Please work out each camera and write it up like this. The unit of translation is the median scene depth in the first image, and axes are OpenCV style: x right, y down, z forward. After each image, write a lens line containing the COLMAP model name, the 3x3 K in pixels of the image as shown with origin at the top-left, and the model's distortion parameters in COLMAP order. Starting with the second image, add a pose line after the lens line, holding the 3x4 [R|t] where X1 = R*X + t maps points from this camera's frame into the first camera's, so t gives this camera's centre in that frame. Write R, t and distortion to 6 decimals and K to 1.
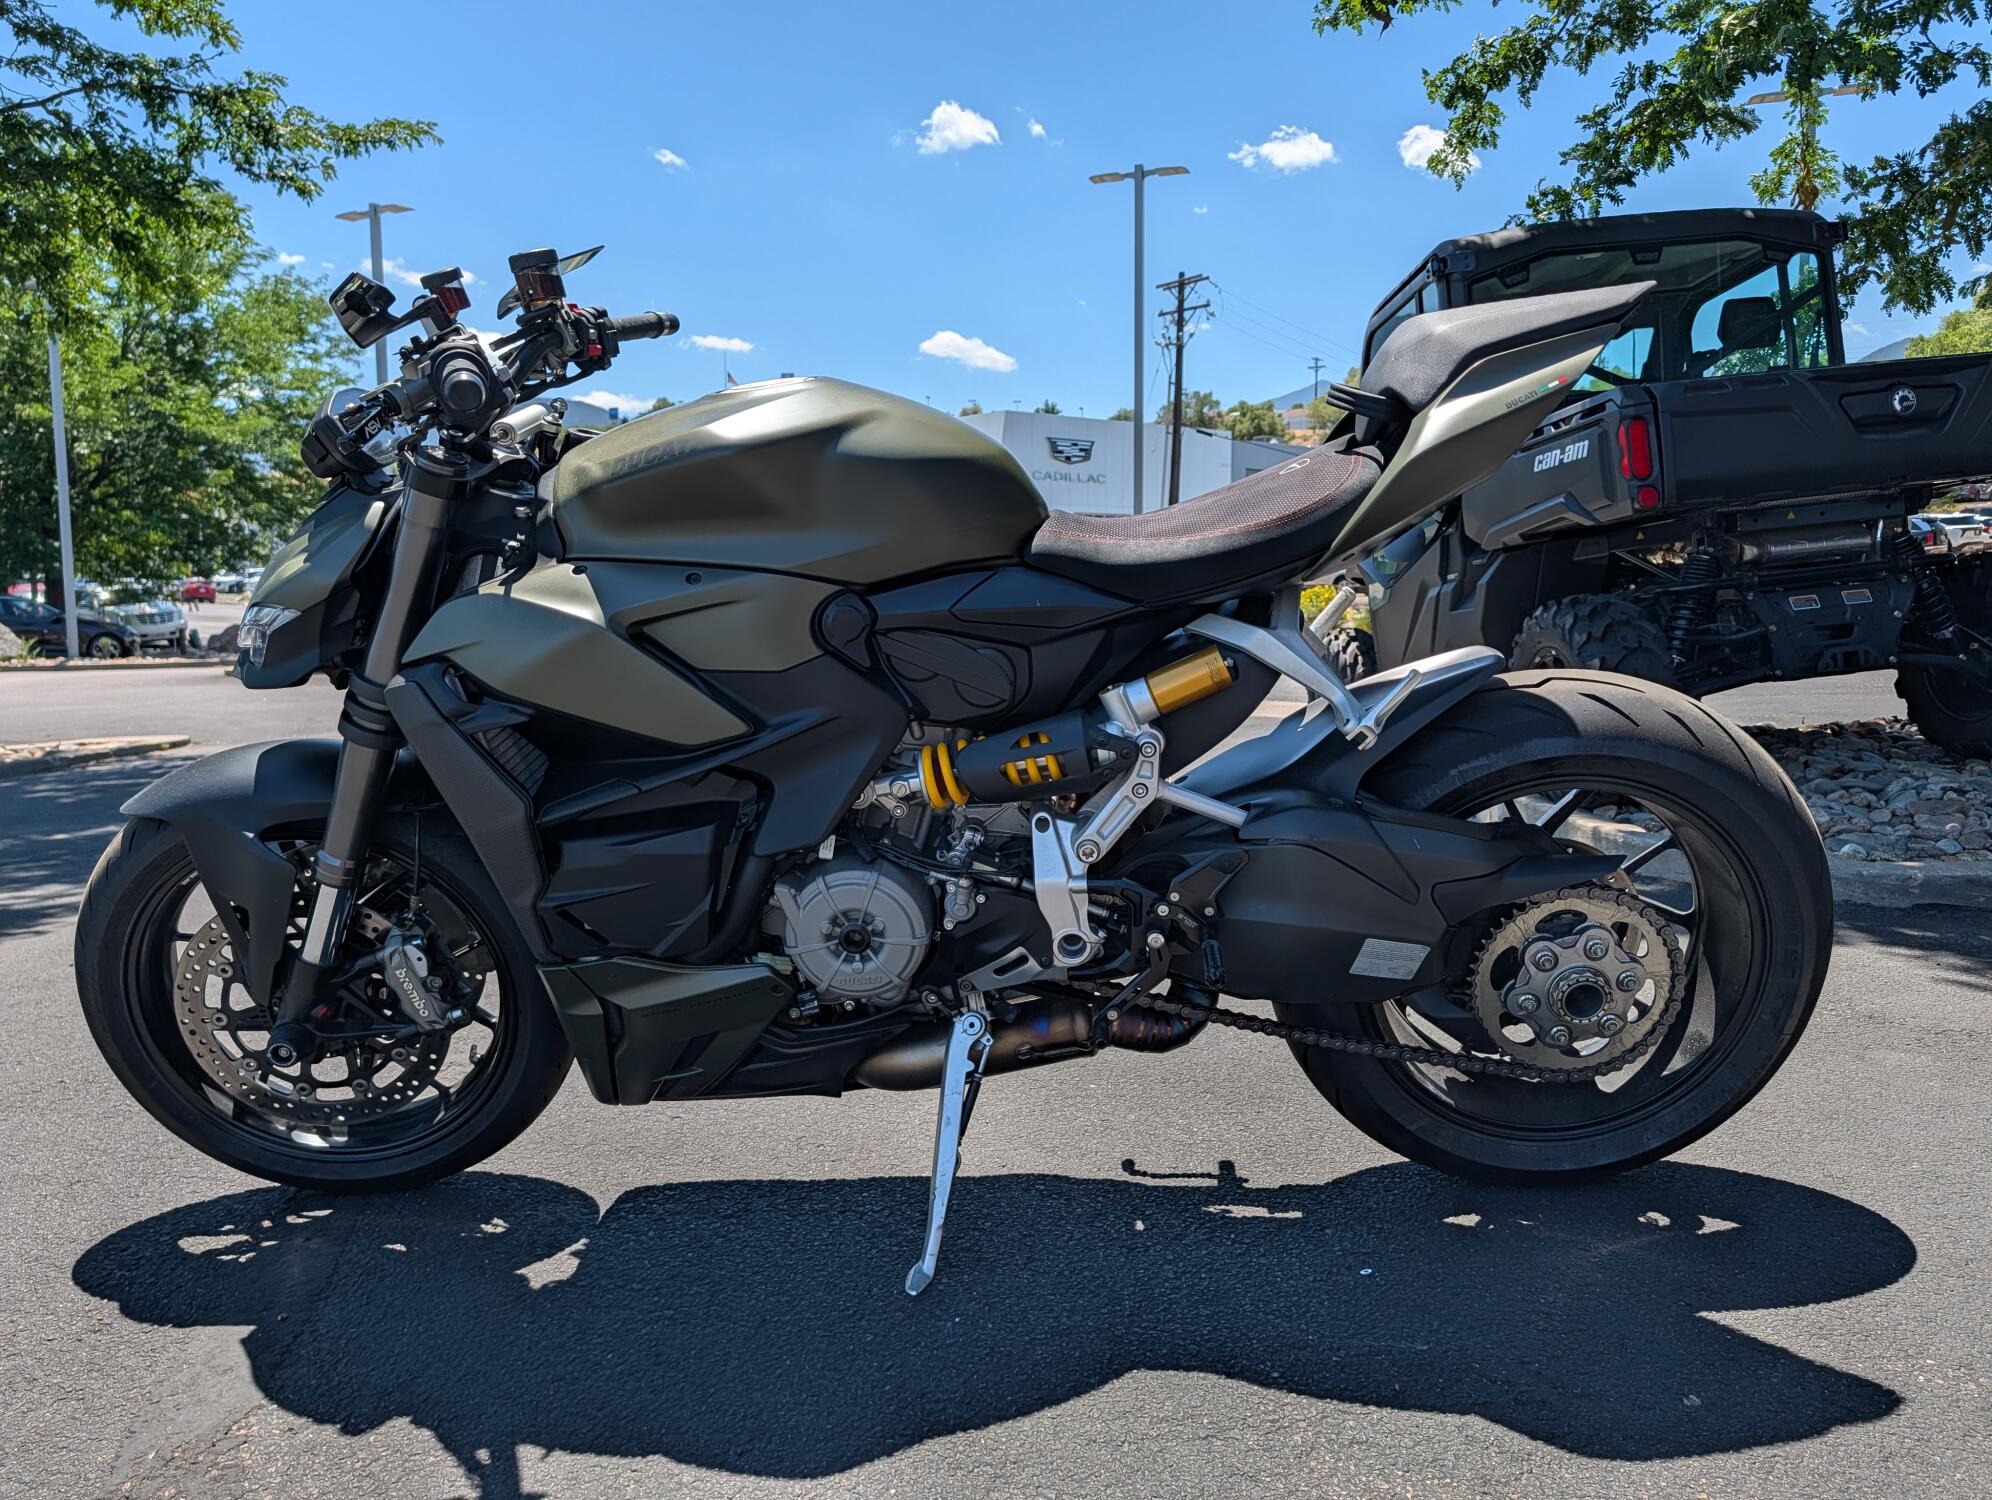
lens RADIAL K [[1485.0, 0, 996.0], [0, 1485.0, 750.0], [0, 0, 1]] dist [-0.003718, -0.010356]
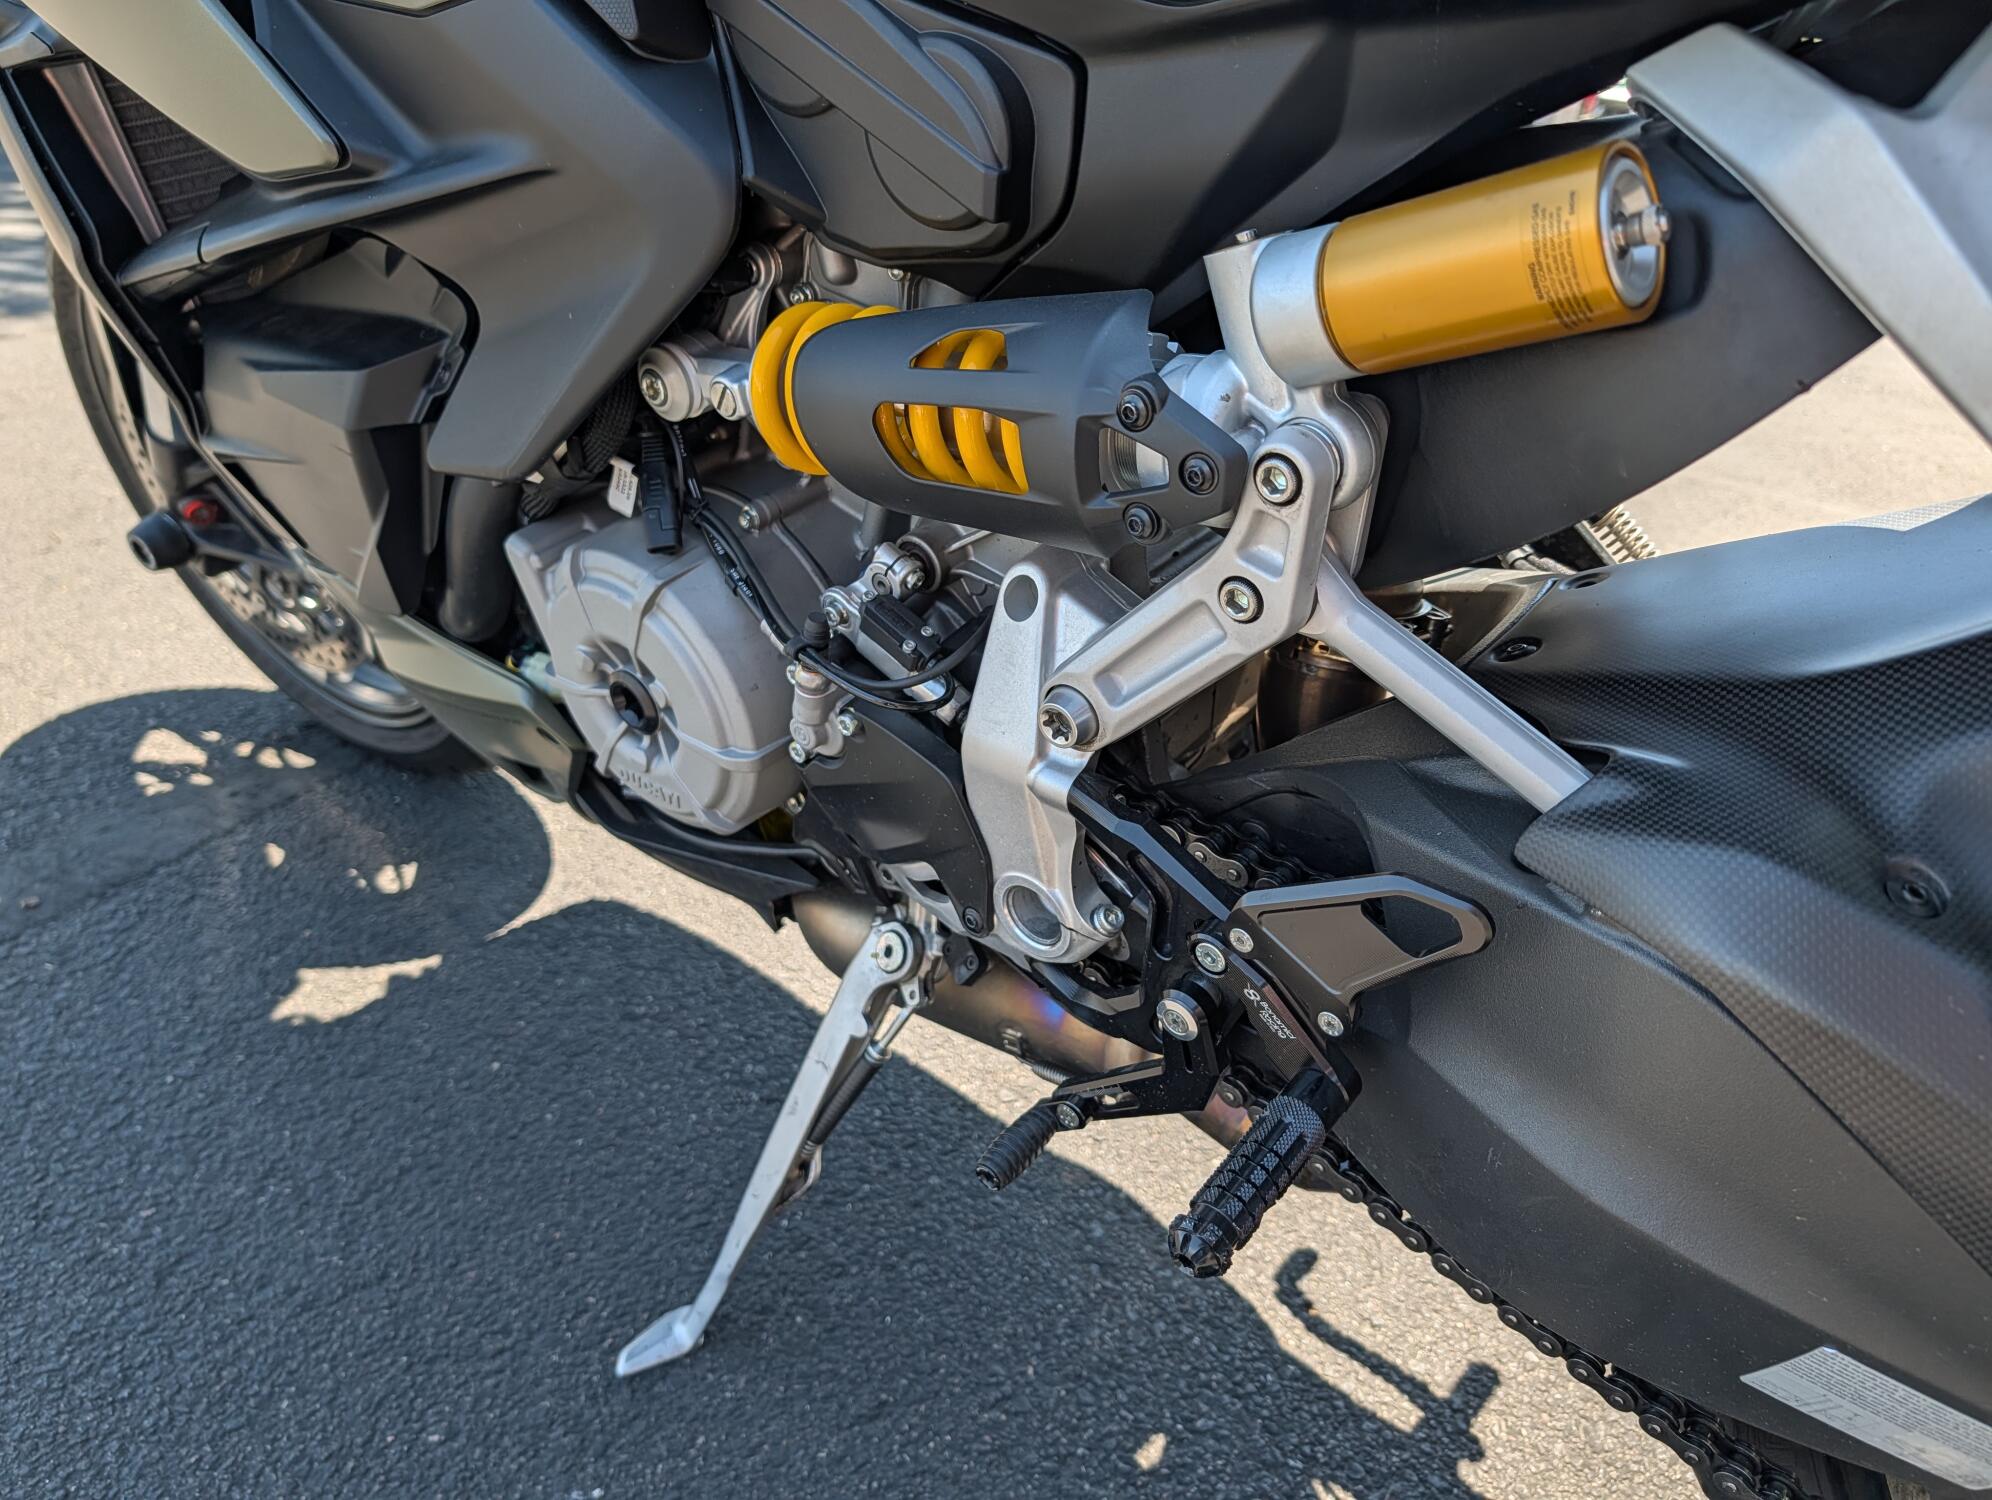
lens RADIAL K [[1485.0, 0, 996.0], [0, 1485.0, 750.0], [0, 0, 1]] dist [-0.003718, -0.010356]
pose [[0.805155, 0.363283, -0.468776, 0.210405], [-0.182792, 0.903961, 0.386578, -0.054517], [0.564193, -0.225566, 0.794233, 0.702031]]
